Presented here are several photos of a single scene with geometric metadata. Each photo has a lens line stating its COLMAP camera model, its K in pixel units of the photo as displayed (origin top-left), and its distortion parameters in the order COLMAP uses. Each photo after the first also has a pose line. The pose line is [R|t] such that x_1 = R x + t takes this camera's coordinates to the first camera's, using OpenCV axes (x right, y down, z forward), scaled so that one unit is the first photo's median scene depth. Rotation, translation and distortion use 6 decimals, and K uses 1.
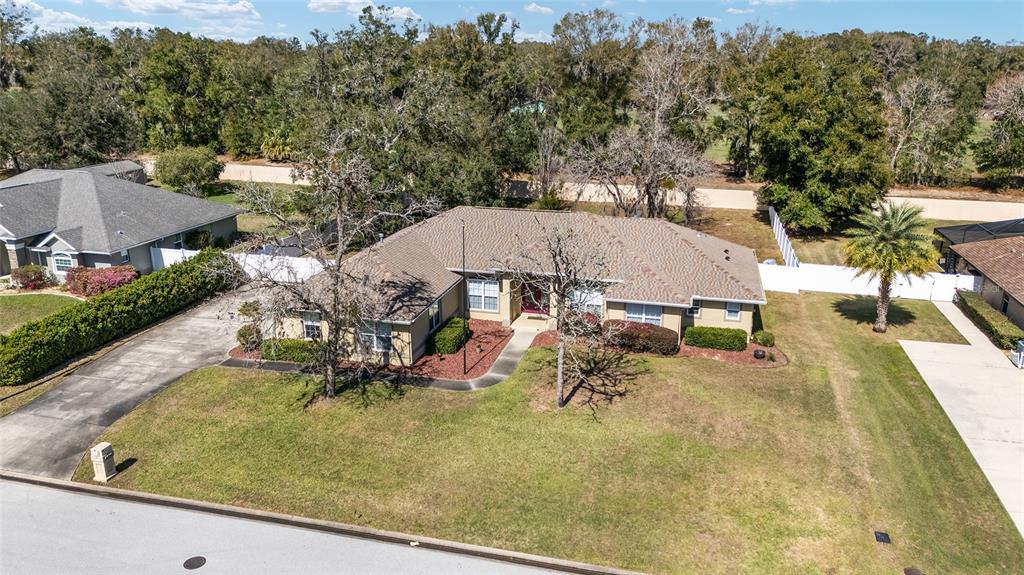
lens RADIAL K [[747.1, 0, 516.5], [0, 747.1, 291.7], [0, 0, 1]] dist [0.073711, -0.079122]
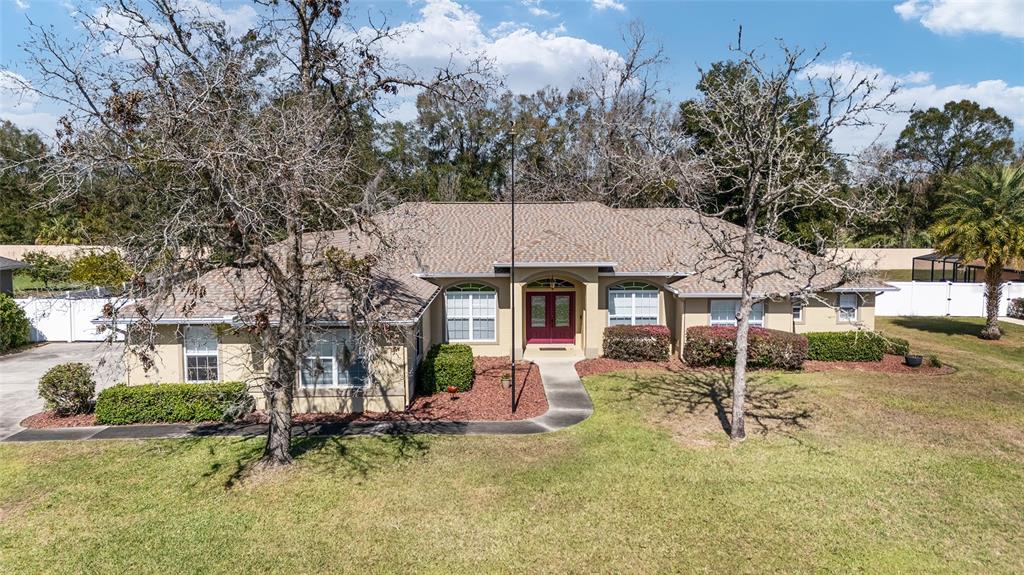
lens RADIAL K [[753.8, 0, 512.0], [0, 753.8, 287.5], [0, 0, 1]] dist [0.032450, -0.003827]
pose [[0.966720, -0.034888, 0.253448, -0.189573], [0.083930, 0.979081, -0.185357, 0.112420], [-0.241679, 0.200460, 0.949425, 0.418999]]
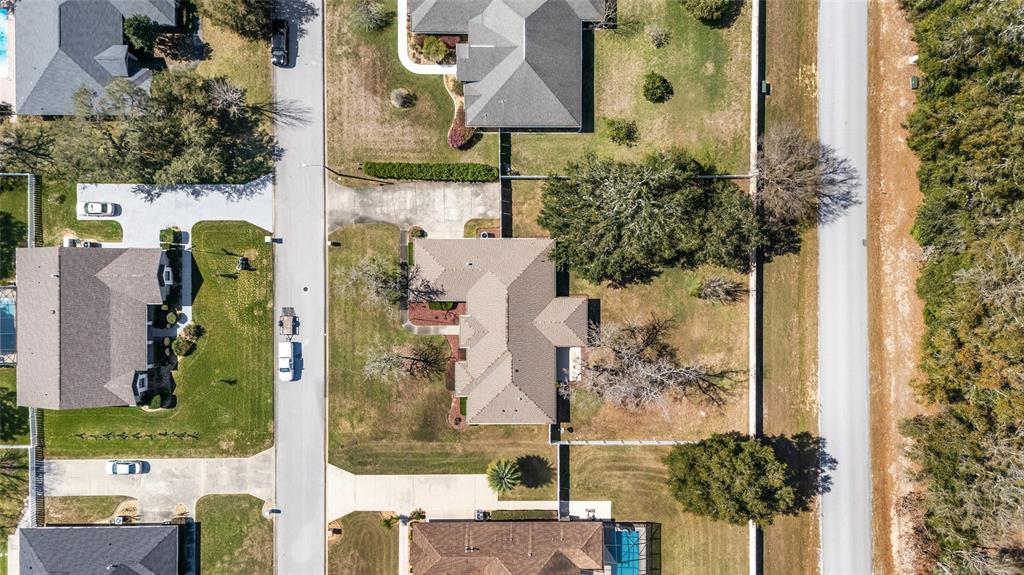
lens RADIAL K [[737.4, 0, 481.7], [0, 737.4, 287.4], [0, 0, 1]] dist [0.070502, -0.001162]
pose [[0.237226, 0.971430, 0.006857, -0.131346], [-0.290807, 0.064277, 0.954620, -2.424792], [0.926906, -0.228455, 0.297747, 0.398799]]
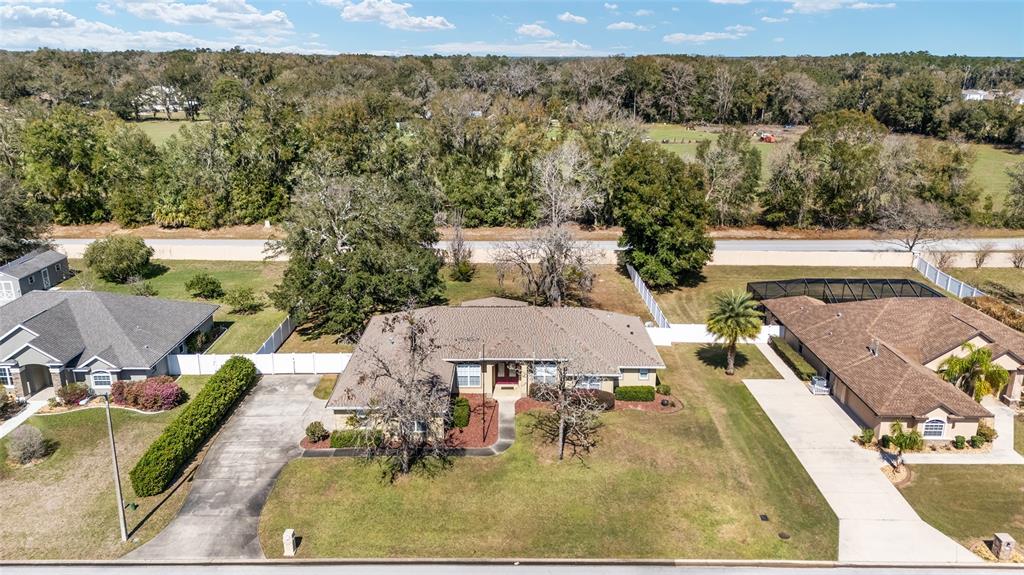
lens RADIAL K [[747.1, 0, 516.5], [0, 747.1, 291.7], [0, 0, 1]] dist [0.073711, -0.079122]
pose [[0.967719, -0.075003, 0.240615, -0.307014], [0.073129, 0.997182, 0.016725, -0.183139], [-0.241191, 0.001411, 0.970477, -0.387007]]
